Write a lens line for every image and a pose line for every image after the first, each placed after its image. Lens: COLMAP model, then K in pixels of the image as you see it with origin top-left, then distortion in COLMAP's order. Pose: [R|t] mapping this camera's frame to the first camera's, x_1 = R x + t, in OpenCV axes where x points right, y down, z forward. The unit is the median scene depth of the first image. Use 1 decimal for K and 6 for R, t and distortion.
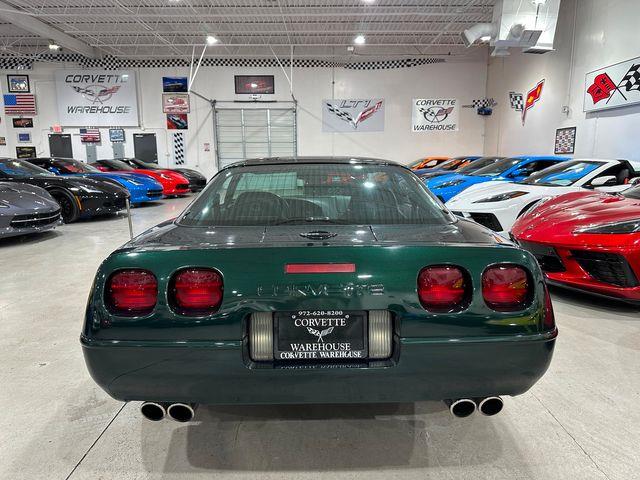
lens RADIAL K [[457.6, 0, 315.3], [0, 457.6, 244.9], [0, 0, 1]] dist [0.038719, -0.042058]
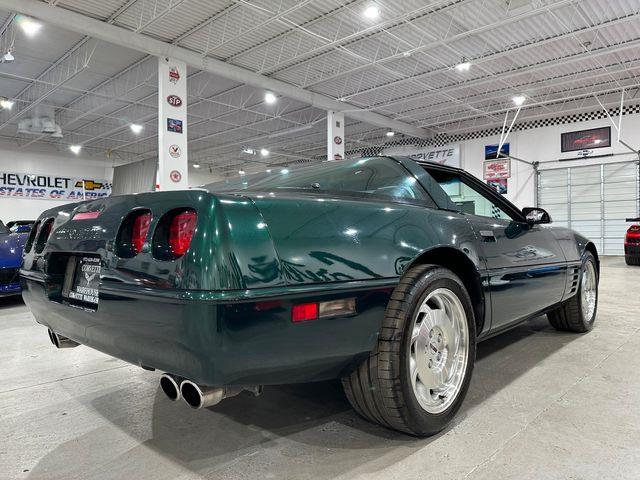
lens RADIAL K [[457.6, 0, 324.5], [0, 457.6, 236.5], [0, 0, 1]] dist [0.038719, -0.042058]
pose [[0.732071, 0.000353, -0.681229, 0.105882], [-0.123136, 0.983596, -0.131817, 0.015485], [0.670008, 0.180383, 0.720105, 0.051824]]
